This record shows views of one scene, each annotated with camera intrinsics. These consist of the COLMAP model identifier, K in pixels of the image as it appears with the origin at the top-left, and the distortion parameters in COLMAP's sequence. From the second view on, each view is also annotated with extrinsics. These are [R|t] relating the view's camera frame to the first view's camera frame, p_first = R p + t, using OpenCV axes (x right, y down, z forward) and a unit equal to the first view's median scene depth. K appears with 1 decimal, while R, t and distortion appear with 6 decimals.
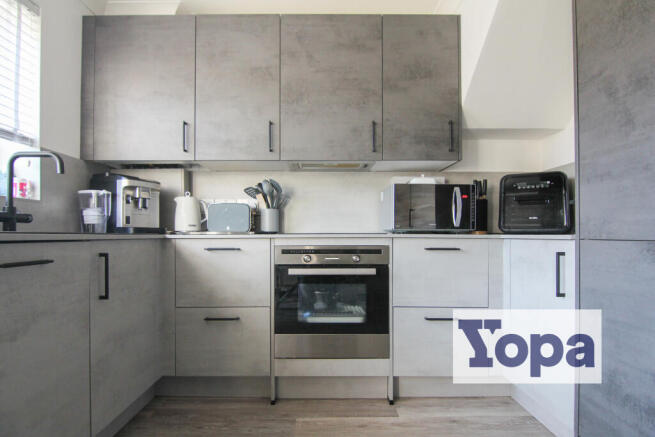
lens RADIAL K [[344.1, 0, 314.7], [0, 344.1, 228.7], [0, 0, 1]] dist [-0.001502, -0.011210]
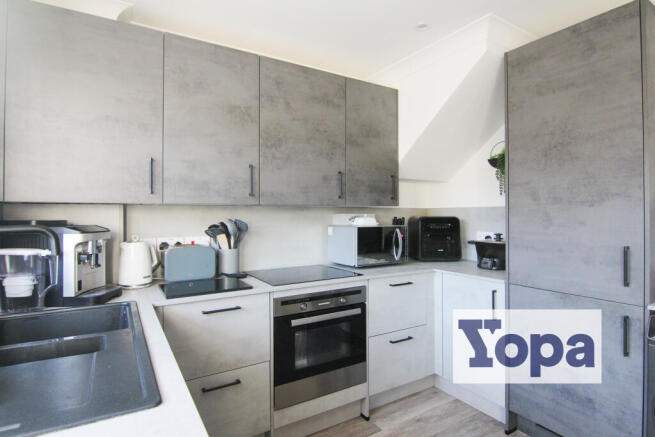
lens RADIAL K [[344.5, 0, 333.0], [0, 344.5, 213.9], [0, 0, 1]] dist [-0.000059, -0.012343]
pose [[0.851980, -0.001517, 0.523572, -0.459390], [0.000715, 0.999998, 0.001734, -0.183991], [-0.523574, -0.001103, 0.851980, 0.056485]]
